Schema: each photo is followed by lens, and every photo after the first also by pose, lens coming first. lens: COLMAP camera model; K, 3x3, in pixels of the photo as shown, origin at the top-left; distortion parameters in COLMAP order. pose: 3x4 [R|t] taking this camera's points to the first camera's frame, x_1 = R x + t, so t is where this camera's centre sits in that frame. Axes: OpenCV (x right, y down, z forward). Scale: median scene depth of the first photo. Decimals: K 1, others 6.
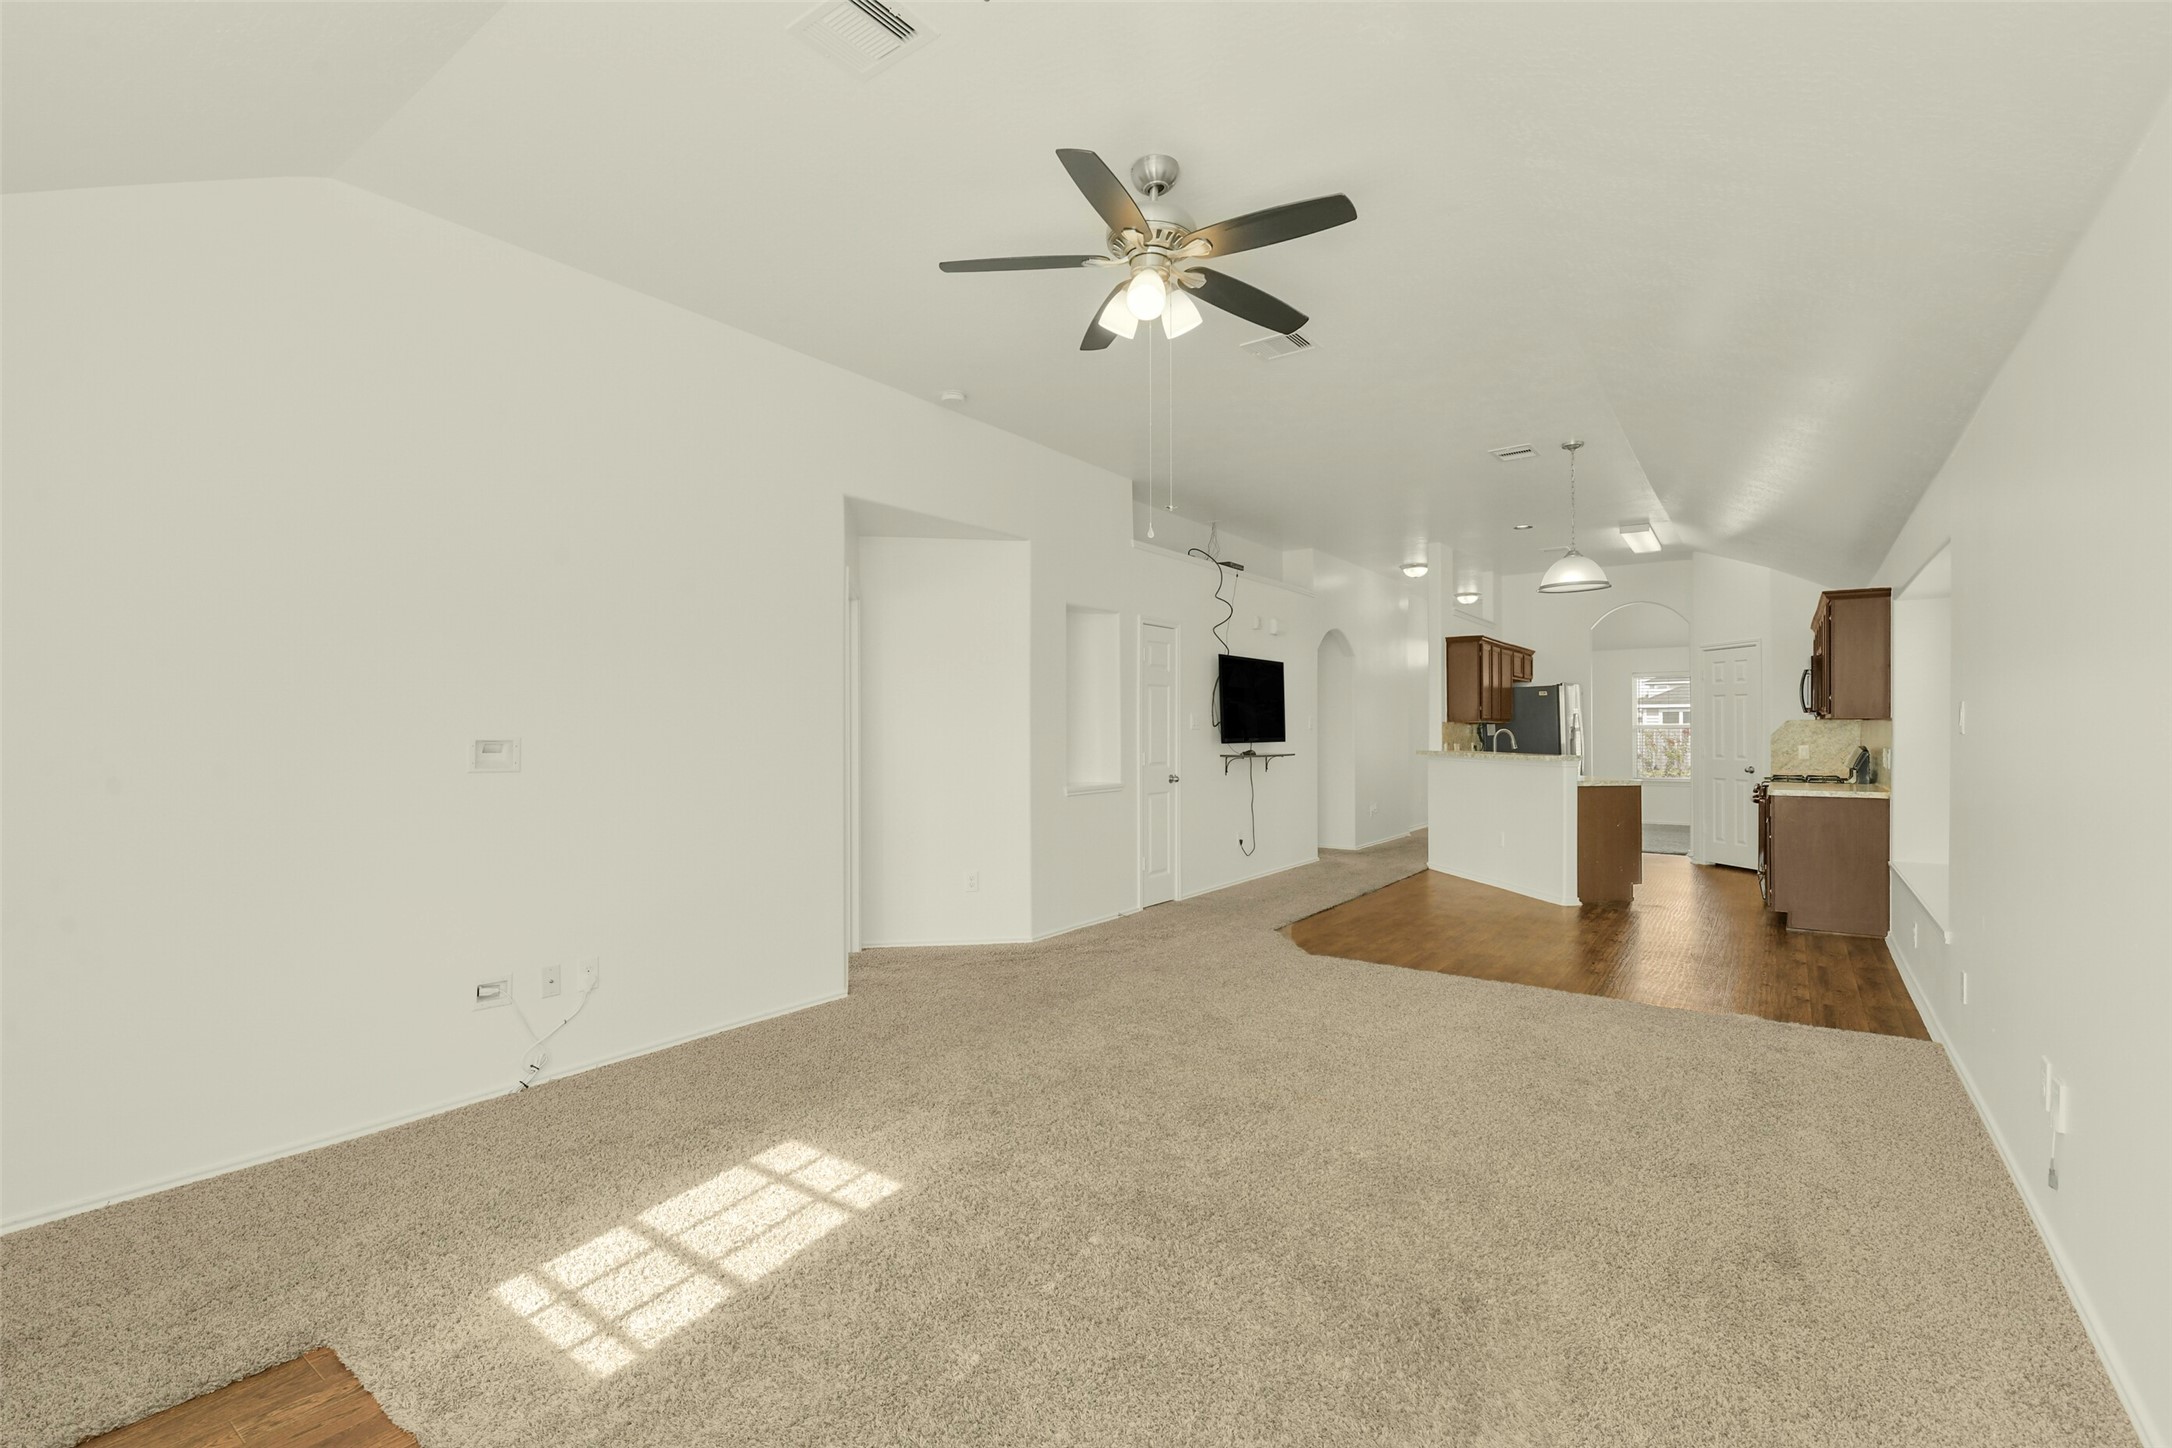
lens RADIAL K [[963.6, 0, 1095.6], [0, 963.6, 725.0], [0, 0, 1]] dist [0.001118, -0.000156]
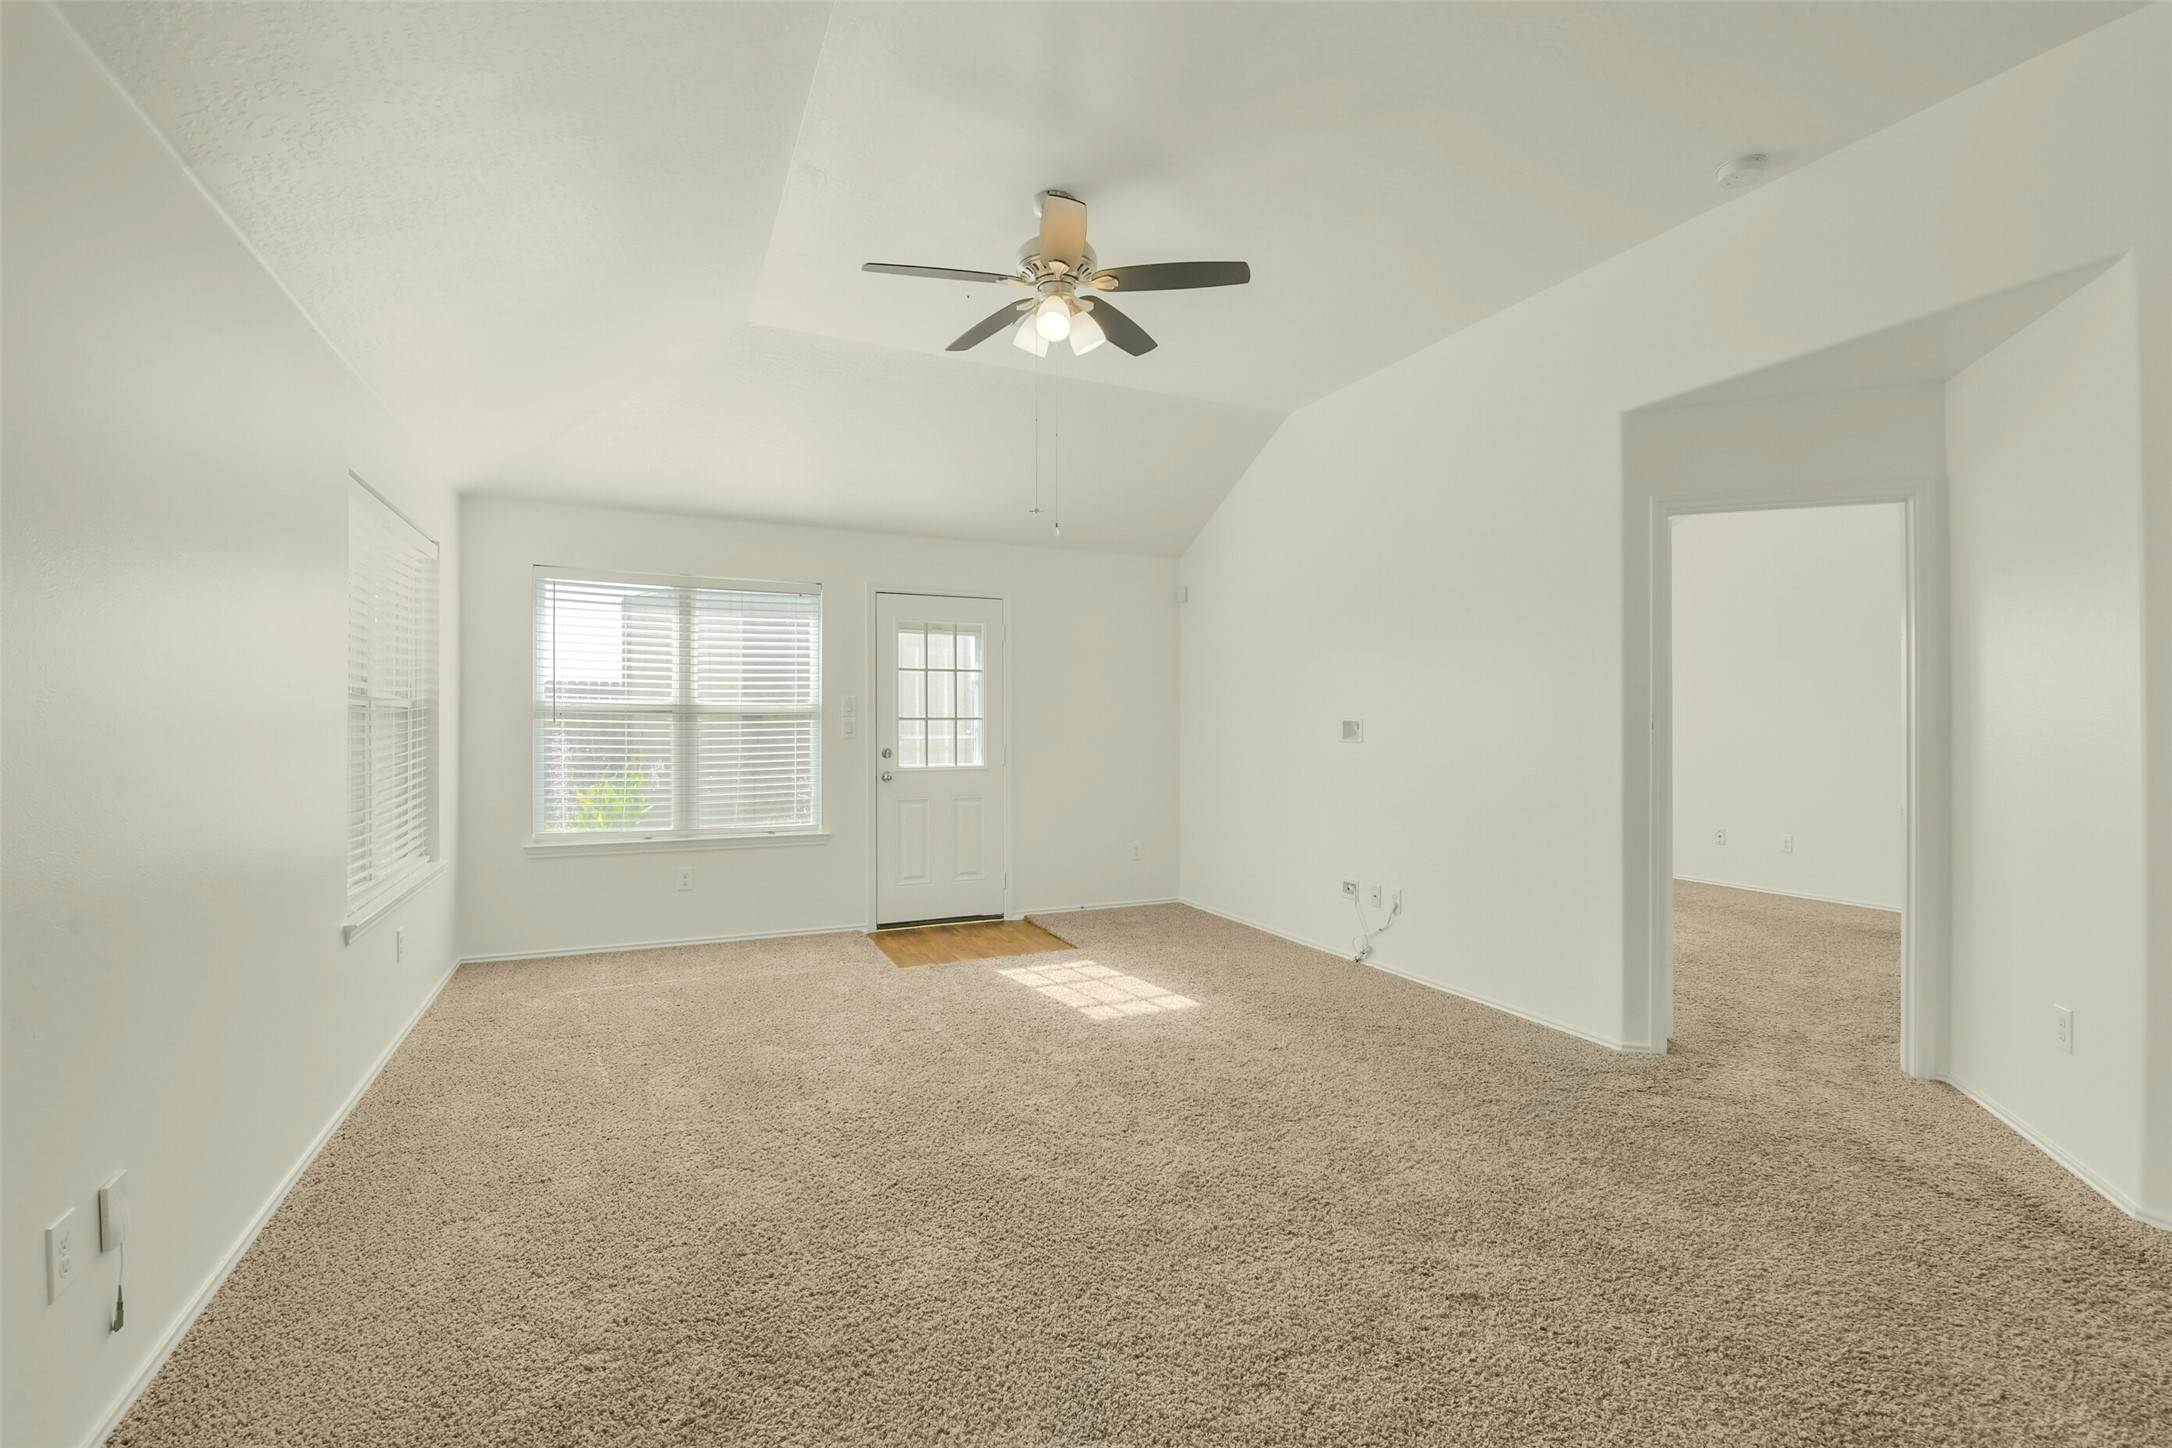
lens RADIAL K [[963.6, 0, 1094.3], [0, 963.6, 721.2], [0, 0, 1]] dist [0.001118, -0.000156]
pose [[-0.486243, 0.002333, -0.873821, 1.101358], [0.000225, 0.999997, 0.002544, 0.013427], [0.873824, 0.001040, -0.486242, 1.720290]]
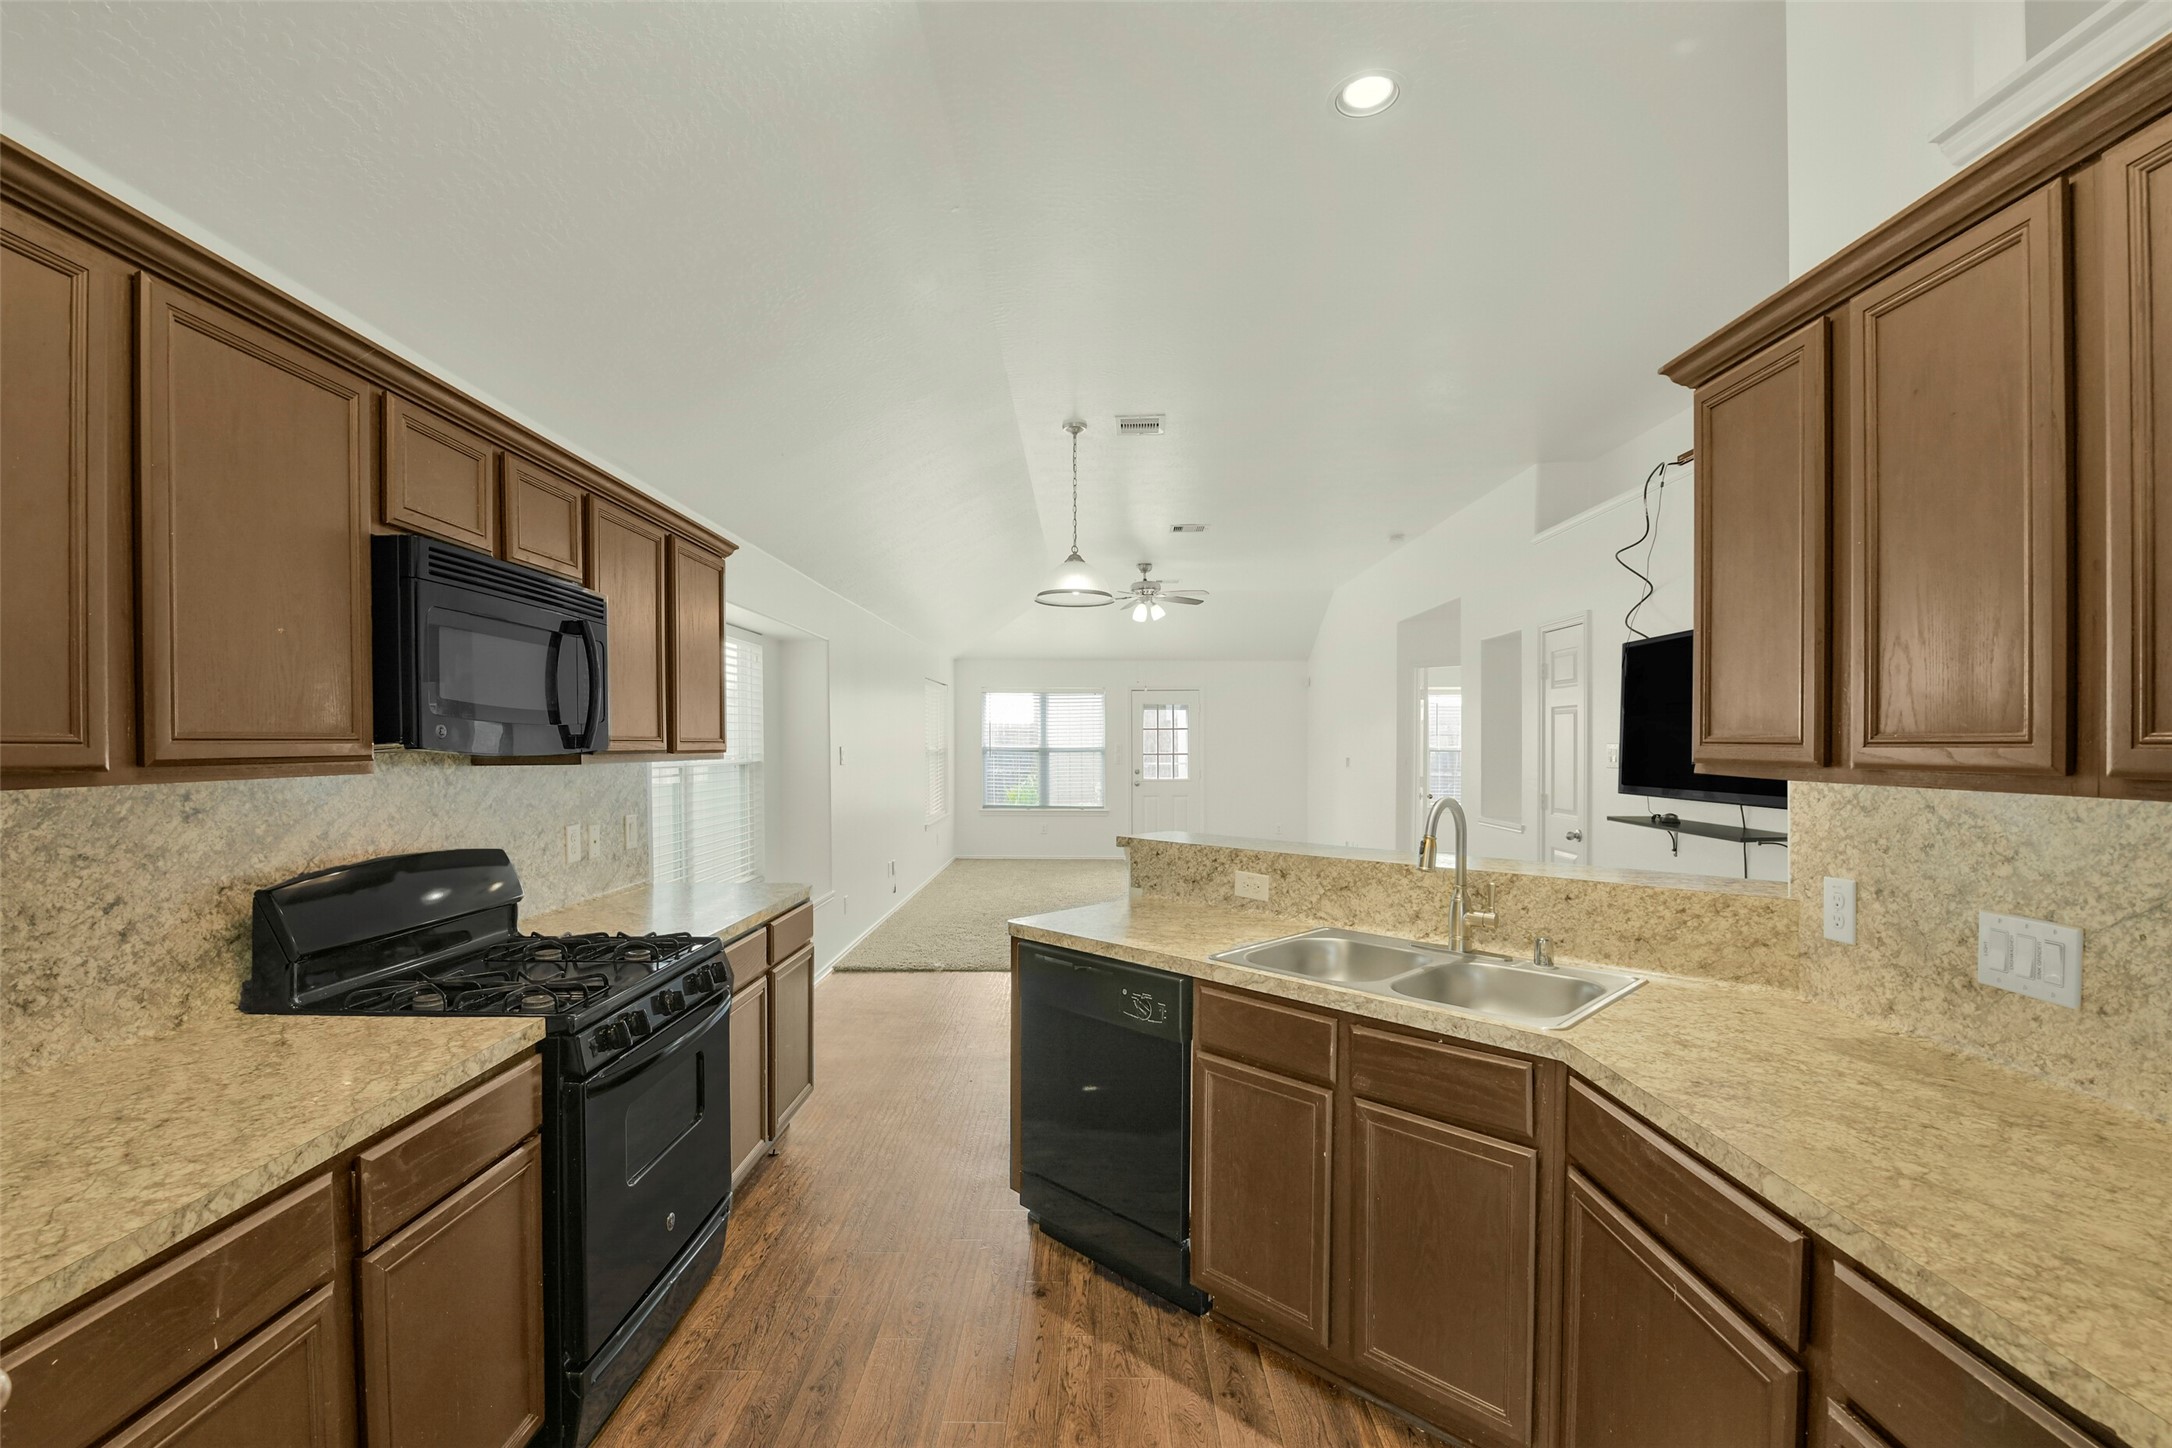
lens RADIAL K [[963.6, 0, 1079.8], [0, 963.6, 739.8], [0, 0, 1]] dist [0.001118, -0.000156]
pose [[-0.817580, 0.005481, -0.575789, 2.099210], [0.004400, 0.999985, 0.003271, -0.064666], [0.575798, 0.000141, -0.817592, 3.599538]]
